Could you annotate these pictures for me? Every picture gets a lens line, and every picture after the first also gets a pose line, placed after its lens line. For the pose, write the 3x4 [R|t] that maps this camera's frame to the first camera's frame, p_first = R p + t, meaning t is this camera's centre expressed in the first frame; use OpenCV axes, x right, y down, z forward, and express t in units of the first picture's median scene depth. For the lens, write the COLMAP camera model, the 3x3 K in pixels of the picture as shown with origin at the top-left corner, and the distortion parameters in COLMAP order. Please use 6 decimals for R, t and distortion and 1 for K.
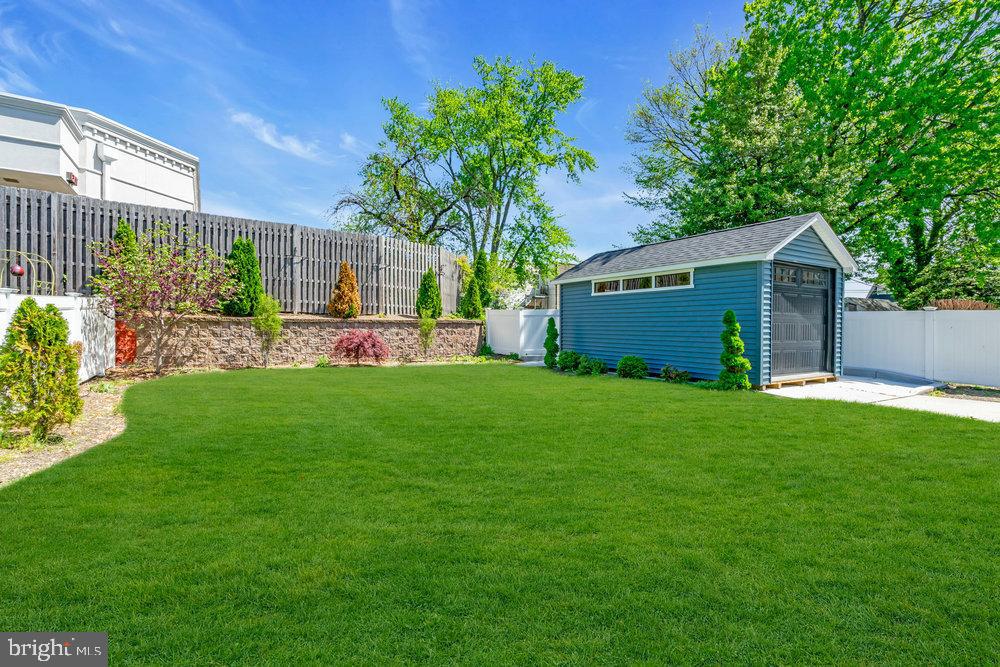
lens RADIAL K [[453.2, 0, 501.7], [0, 453.2, 332.5], [0, 0, 1]] dist [0.000128, -0.001589]
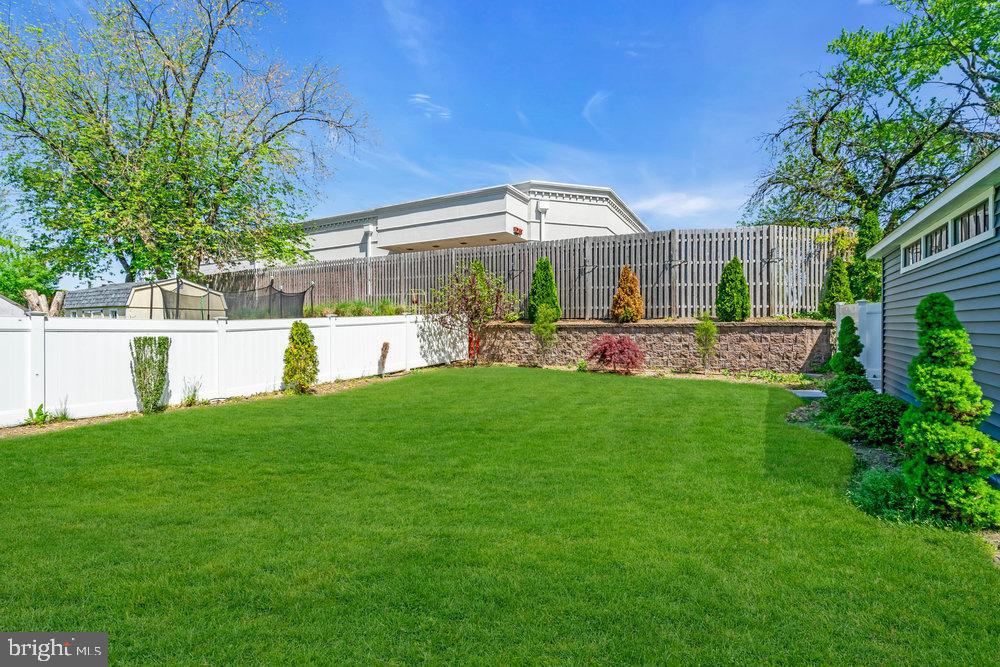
lens RADIAL K [[453.2, 0, 500.4], [0, 453.2, 341.7], [0, 0, 1]] dist [0.000128, -0.001589]
pose [[0.467545, 0.019302, -0.883759, 0.387174], [-0.005266, 0.999805, 0.019050, -0.008020], [0.883954, -0.004253, 0.467555, 0.297540]]
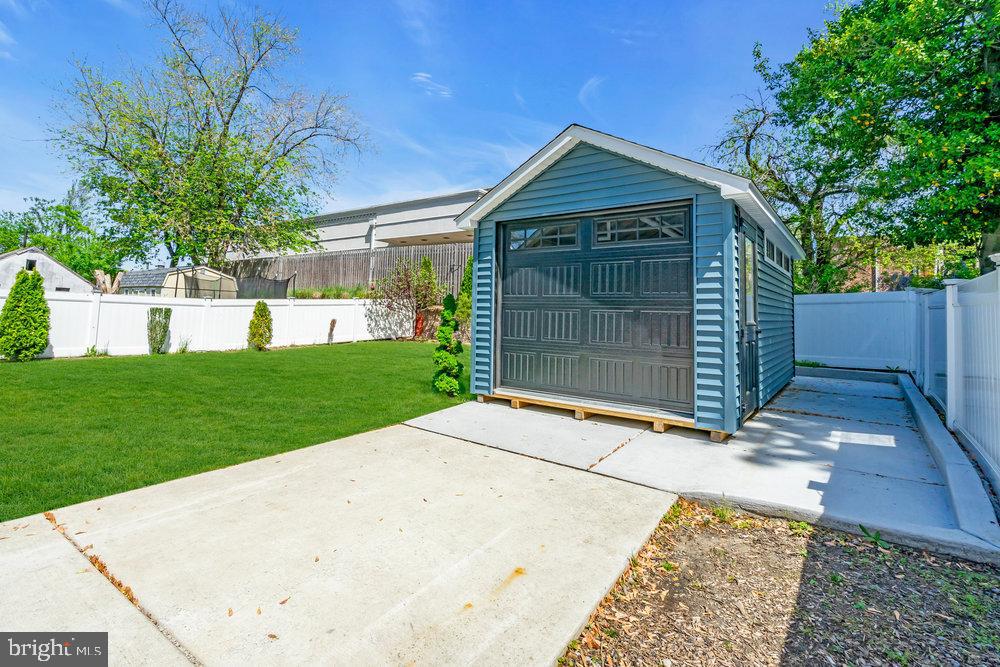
lens RADIAL K [[477.8, 0, 491.2], [0, 477.8, 294.2], [0, 0, 1]] dist [-0.004058, 0.002310]
pose [[0.363196, -0.036248, -0.931007, 0.788254], [-0.039216, 0.997763, -0.054146, -0.002585], [0.930887, 0.056176, 0.360962, 0.437692]]
